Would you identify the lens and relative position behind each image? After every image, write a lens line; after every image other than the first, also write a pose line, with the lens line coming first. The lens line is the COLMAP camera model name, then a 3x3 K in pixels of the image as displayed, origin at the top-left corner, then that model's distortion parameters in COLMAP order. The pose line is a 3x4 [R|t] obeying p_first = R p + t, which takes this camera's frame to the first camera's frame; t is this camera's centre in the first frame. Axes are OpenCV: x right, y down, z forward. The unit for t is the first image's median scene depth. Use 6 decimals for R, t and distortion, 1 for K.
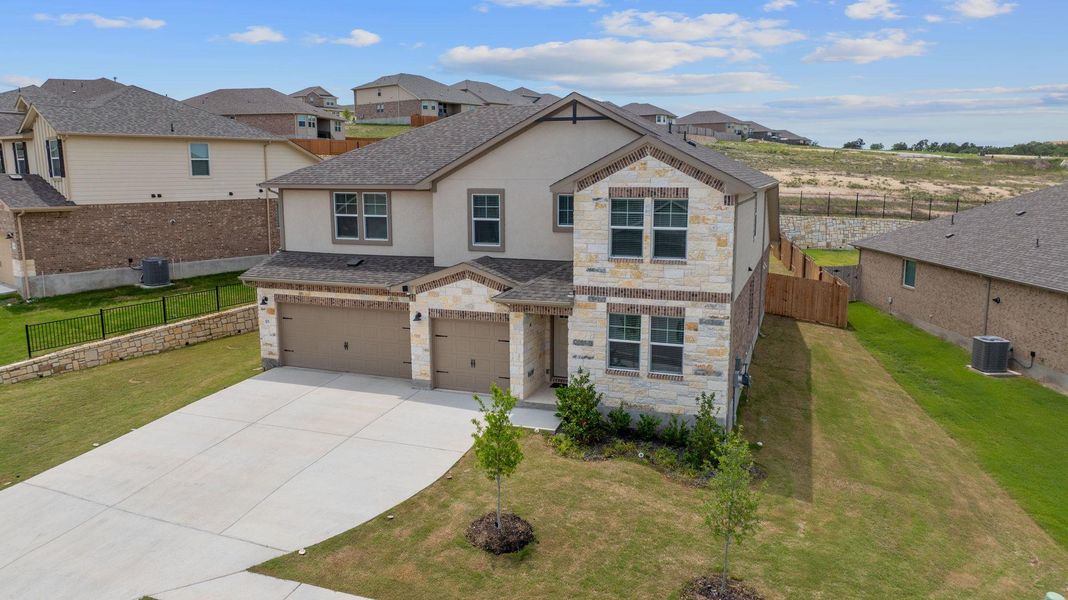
lens RADIAL K [[756.6, 0, 534.0], [0, 756.6, 300.0], [0, 0, 1]] dist [-0.025738, -0.001596]
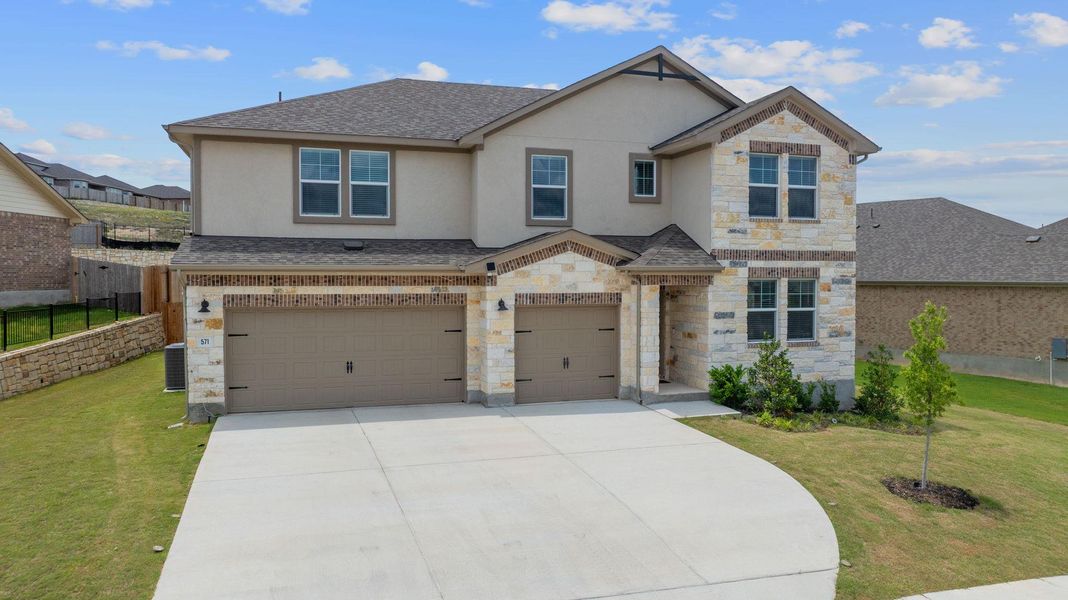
lens RADIAL K [[756.6, 0, 534.0], [0, 756.6, 300.0], [0, 0, 1]] dist [-0.025738, -0.001596]
pose [[0.786298, -0.017621, 0.617596, -0.655463], [0.102823, 0.989386, -0.102681, 0.107283], [-0.609232, 0.144241, 0.779764, 0.451301]]
